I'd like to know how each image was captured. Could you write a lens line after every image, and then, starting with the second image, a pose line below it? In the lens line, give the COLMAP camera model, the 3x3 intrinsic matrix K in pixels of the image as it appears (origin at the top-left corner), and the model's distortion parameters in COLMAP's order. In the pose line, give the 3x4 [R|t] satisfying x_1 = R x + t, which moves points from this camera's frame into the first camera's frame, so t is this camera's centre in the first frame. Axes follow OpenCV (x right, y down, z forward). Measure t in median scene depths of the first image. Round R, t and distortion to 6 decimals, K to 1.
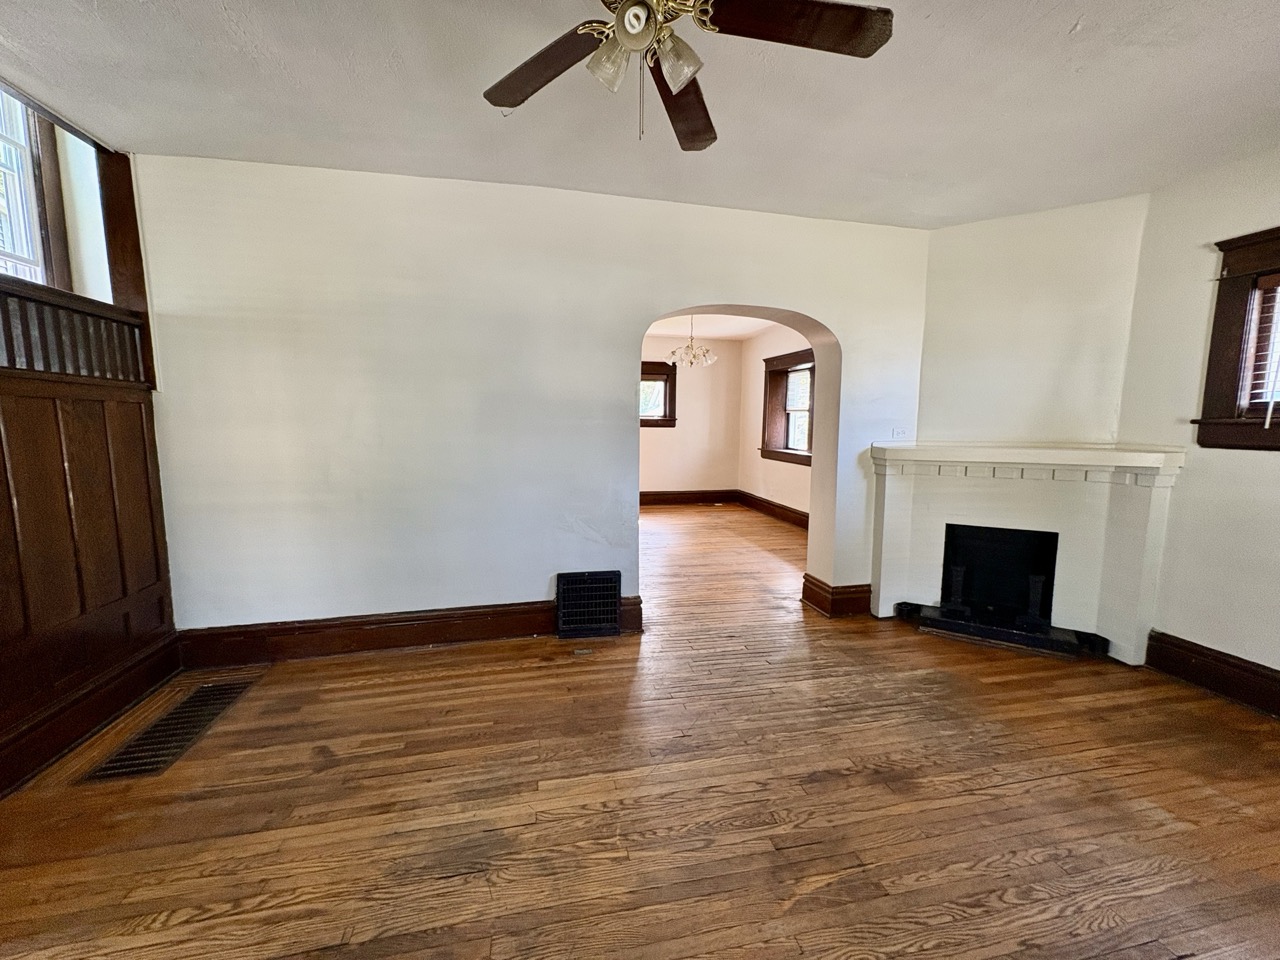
lens RADIAL K [[510.9, 0, 638.3], [0, 510.9, 478.0], [0, 0, 1]] dist [0.000699, -0.000089]
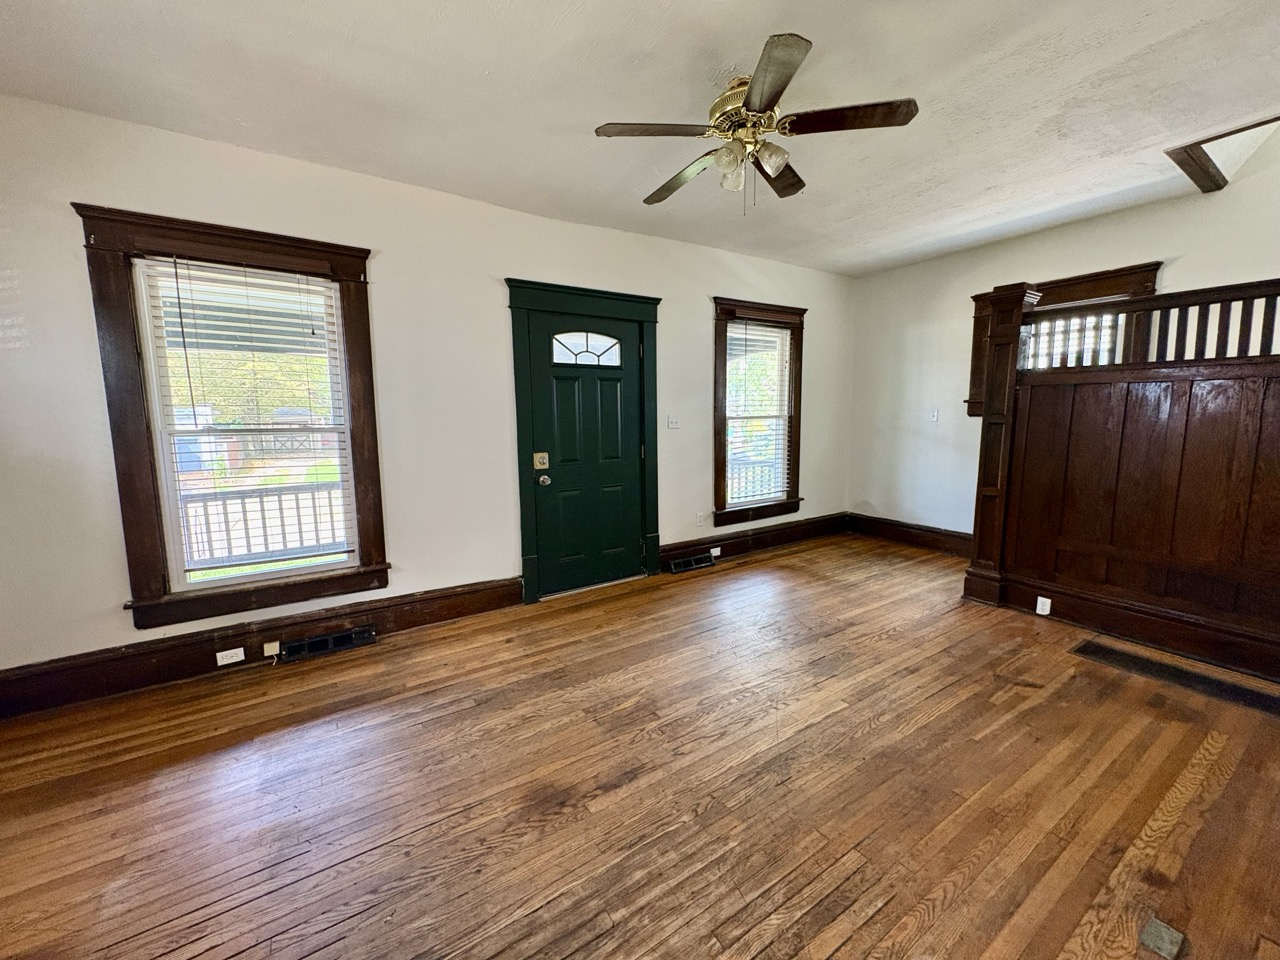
lens RADIAL K [[510.9, 0, 639.7], [0, 510.9, 478.4], [0, 0, 1]] dist [0.000699, -0.000089]
pose [[-0.931581, 0.050067, -0.360070, 0.522018], [-0.034388, 0.973893, 0.224389, -0.129627], [0.361904, 0.221419, -0.905538, 1.416631]]
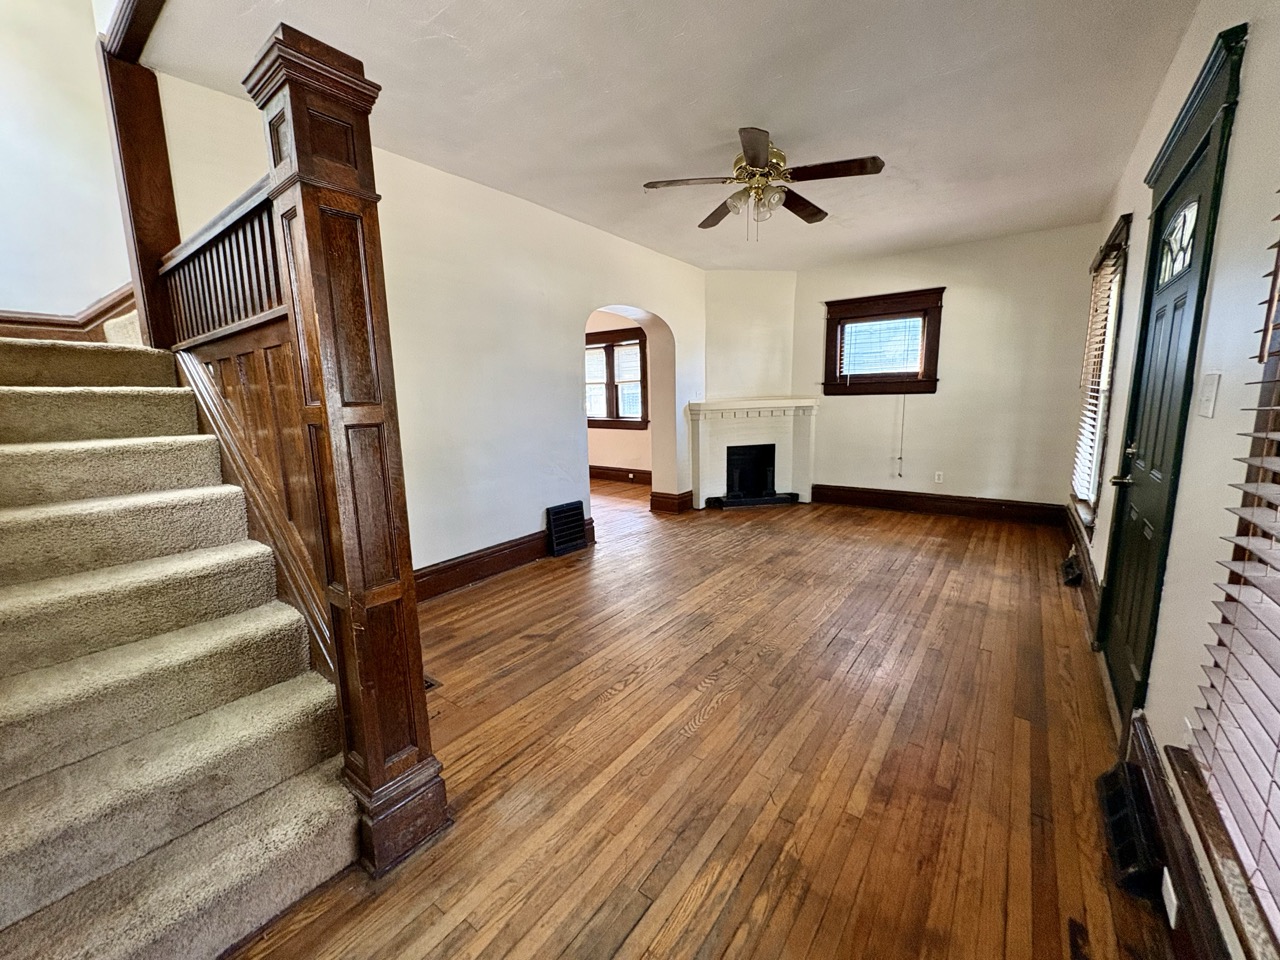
lens RADIAL K [[510.9, 0, 638.3], [0, 510.9, 479.5], [0, 0, 1]] dist [0.000699, -0.000089]
pose [[0.754822, -0.126606, 0.643596, -1.051790], [0.099632, 0.991940, 0.078281, 0.050279], [-0.648319, 0.005034, 0.761352, -0.160358]]
